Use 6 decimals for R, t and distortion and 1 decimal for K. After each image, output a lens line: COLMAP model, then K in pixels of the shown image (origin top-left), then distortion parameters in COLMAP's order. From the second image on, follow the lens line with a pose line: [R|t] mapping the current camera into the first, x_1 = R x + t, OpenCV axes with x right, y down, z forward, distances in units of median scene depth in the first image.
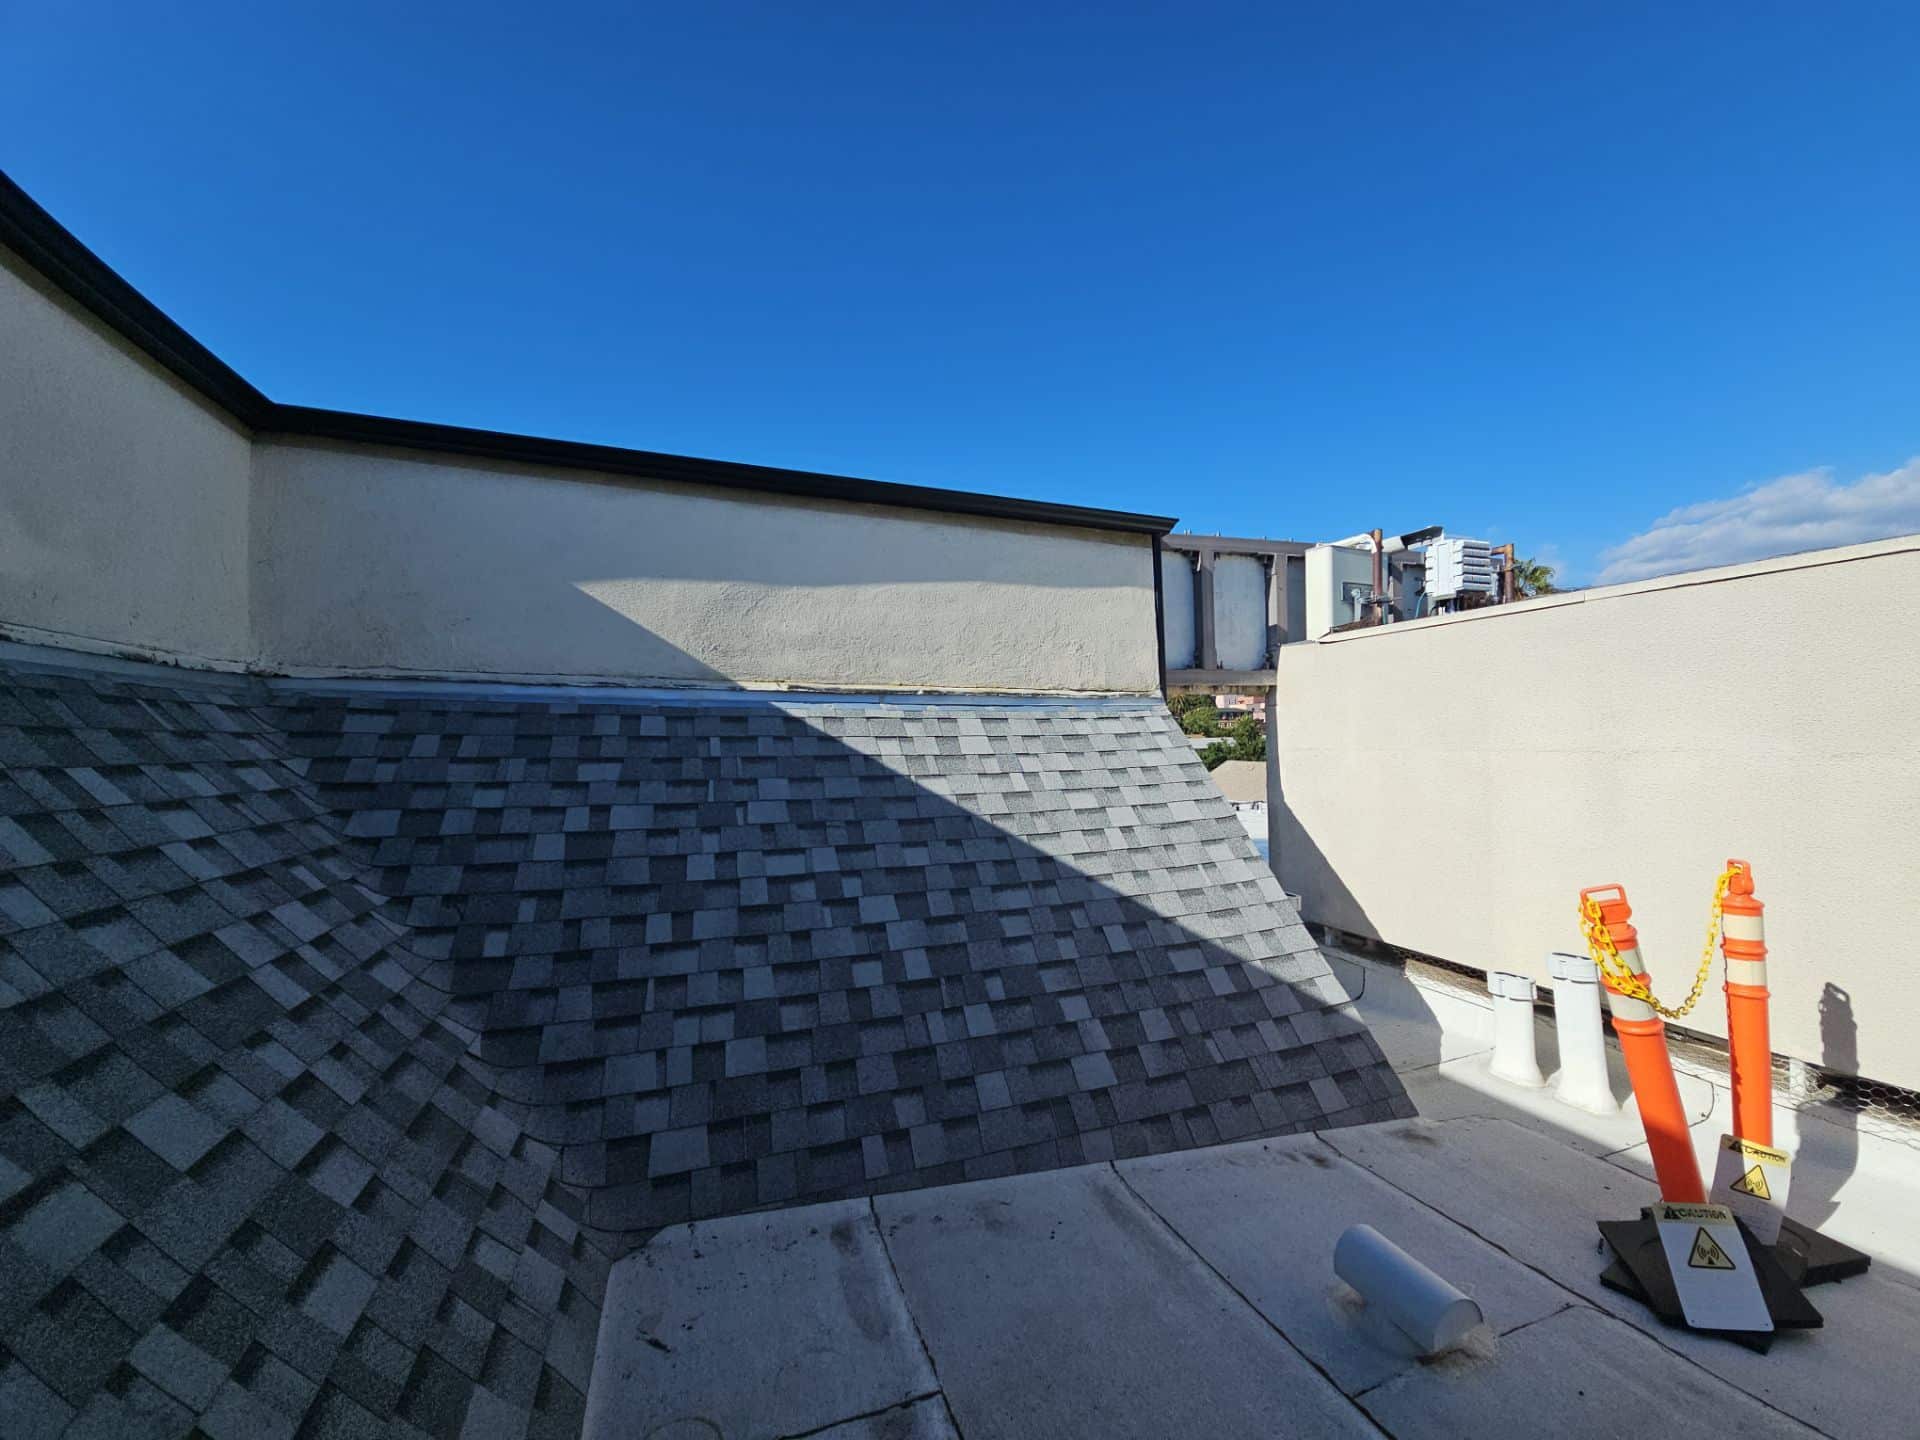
lens RADIAL K [[787.8, 0, 982.3], [0, 787.8, 720.5], [0, 0, 1]] dist [0.001810, -0.000693]
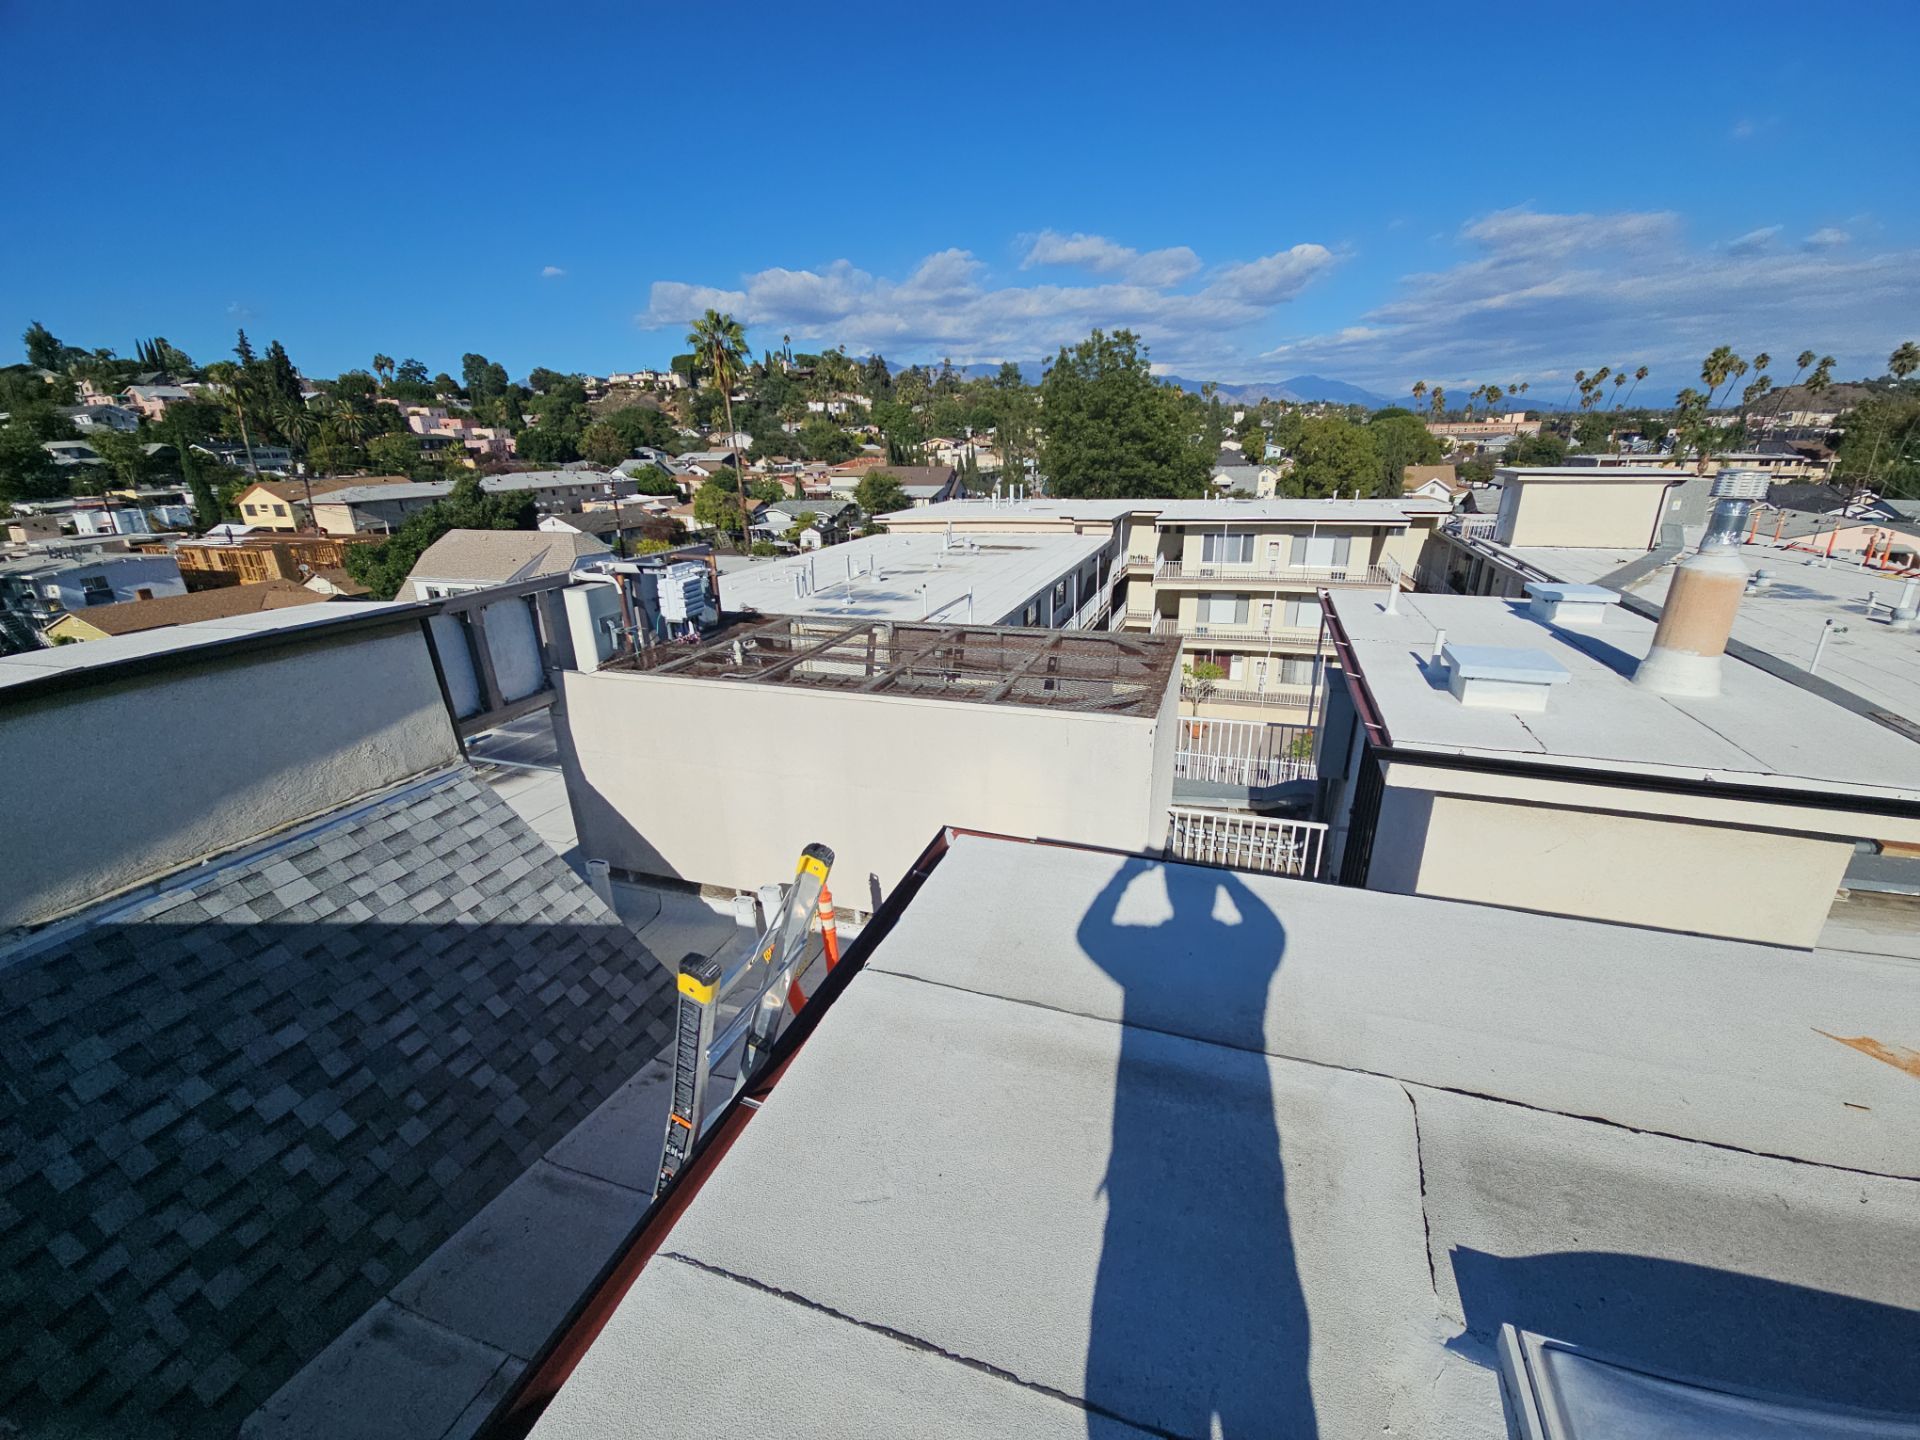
lens RADIAL K [[778.2, 0, 980.8], [0, 778.2, 730.5], [0, 0, 1]] dist [0.001758, -0.001747]
pose [[0.630966, -0.261547, 0.730394, -0.159580], [-0.009000, 0.938928, 0.343996, -0.634825], [-0.775759, -0.223623, 0.590078, -0.346333]]
